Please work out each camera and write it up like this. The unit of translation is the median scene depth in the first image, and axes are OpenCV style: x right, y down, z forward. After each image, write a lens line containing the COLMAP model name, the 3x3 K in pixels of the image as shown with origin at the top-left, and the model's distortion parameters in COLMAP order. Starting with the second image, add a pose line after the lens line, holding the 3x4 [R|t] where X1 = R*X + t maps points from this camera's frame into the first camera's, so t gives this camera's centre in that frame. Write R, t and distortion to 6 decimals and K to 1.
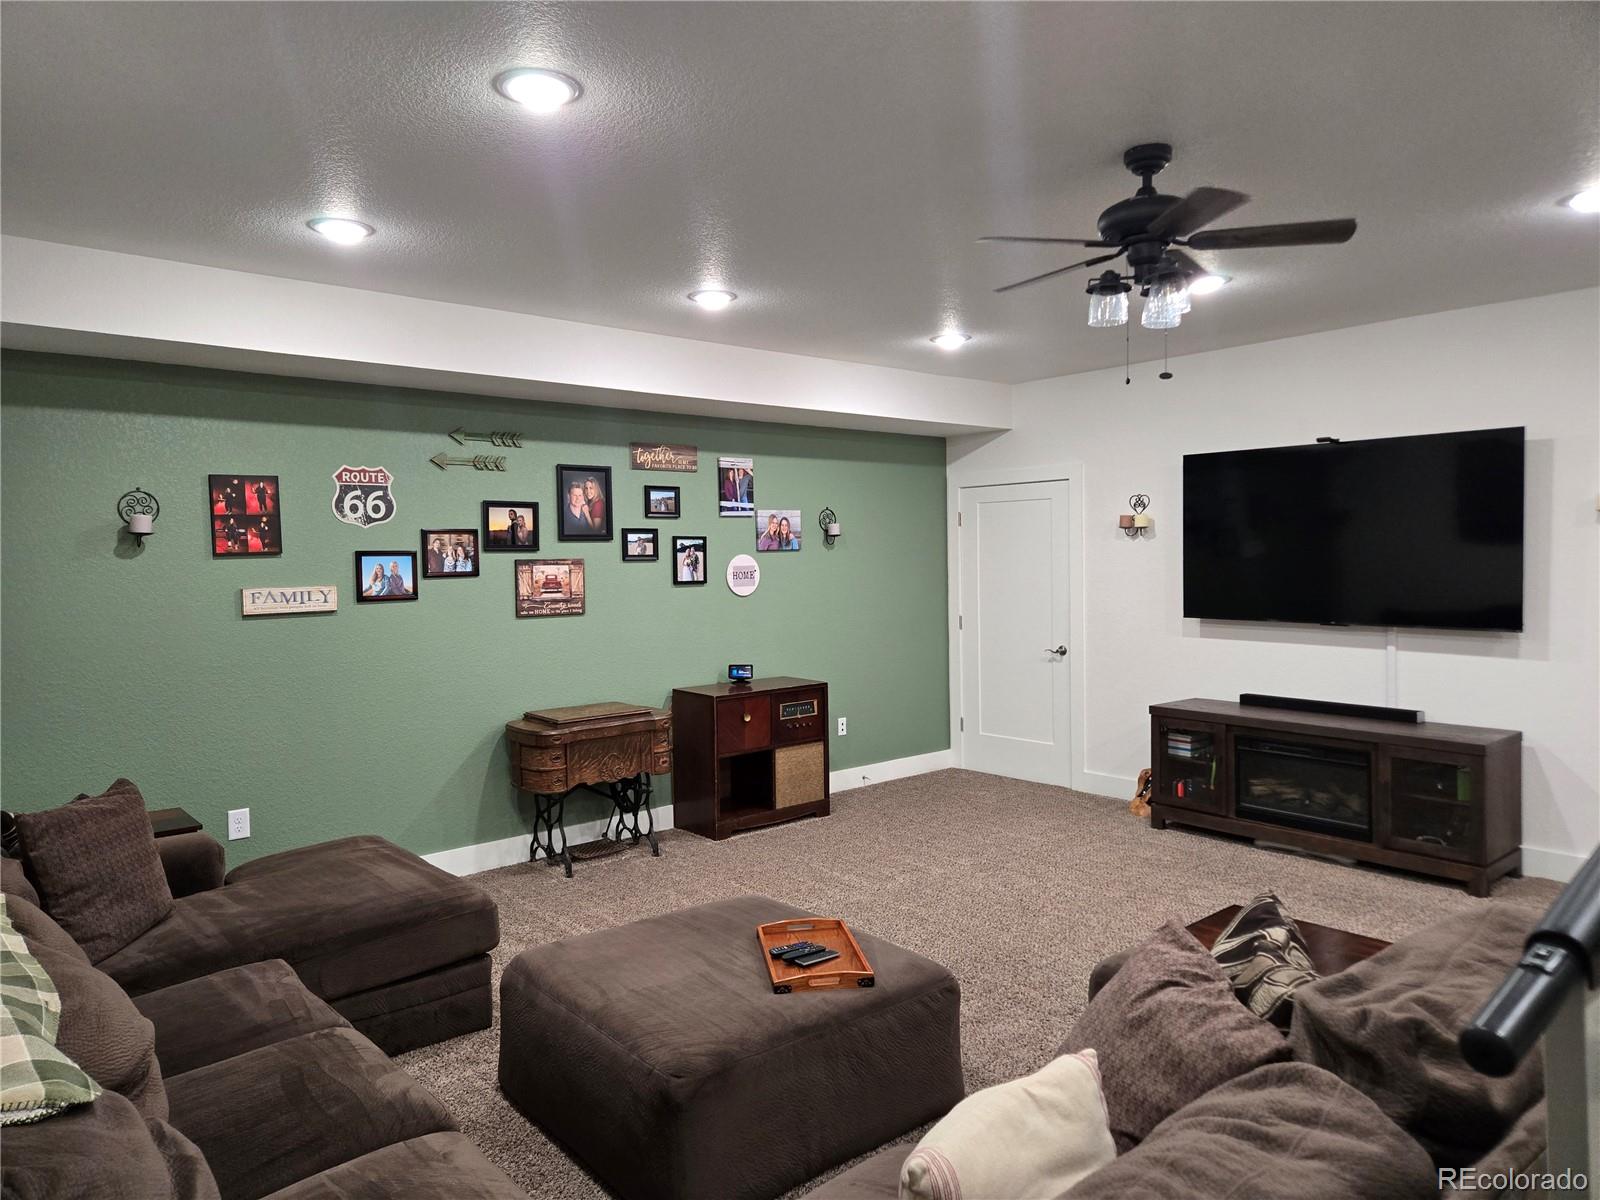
lens RADIAL K [[1071.8, 0, 797.9], [0, 1071.8, 590.4], [0, 0, 1]] dist [0.060986, -0.039847]
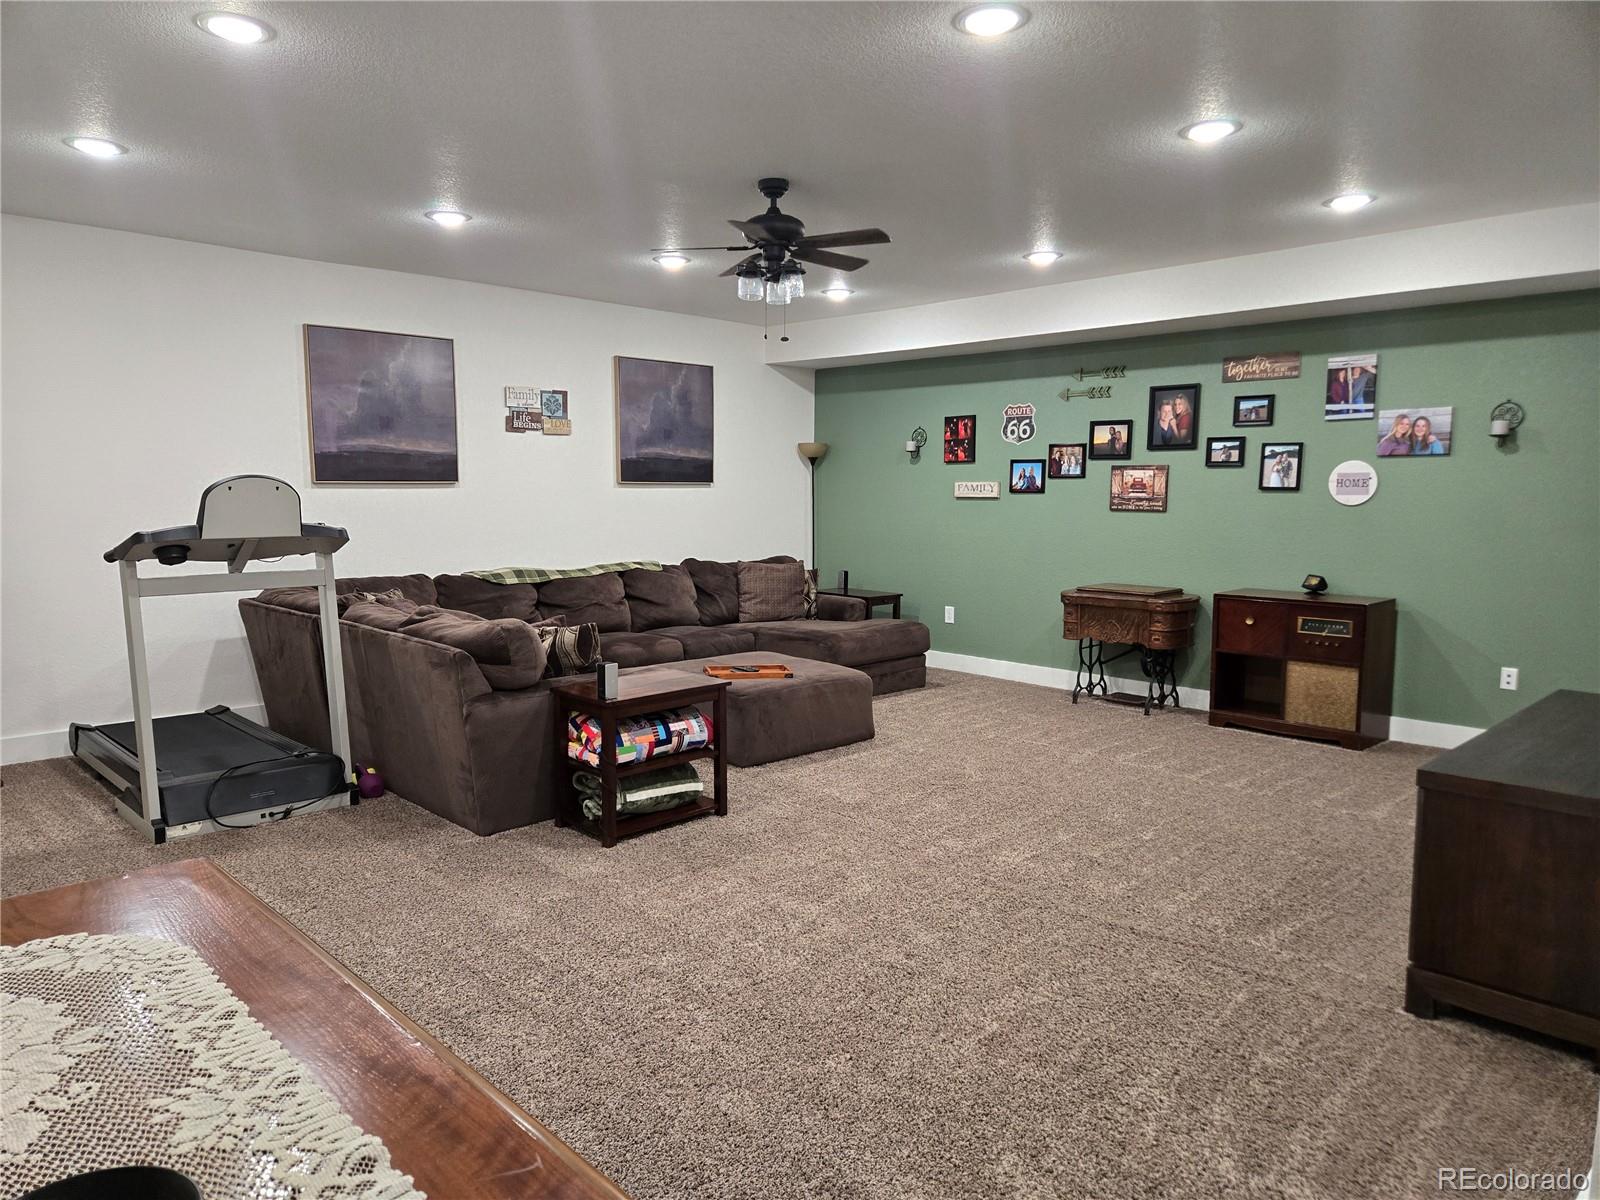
lens RADIAL K [[1071.8, 0, 795.9], [0, 1071.8, 611.7], [0, 0, 1]] dist [0.060986, -0.039847]
pose [[0.059152, 0.136315, -0.988898, 1.000390], [-0.035953, 0.990281, 0.134355, -0.014522], [0.997601, 0.027606, 0.063478, 0.524481]]
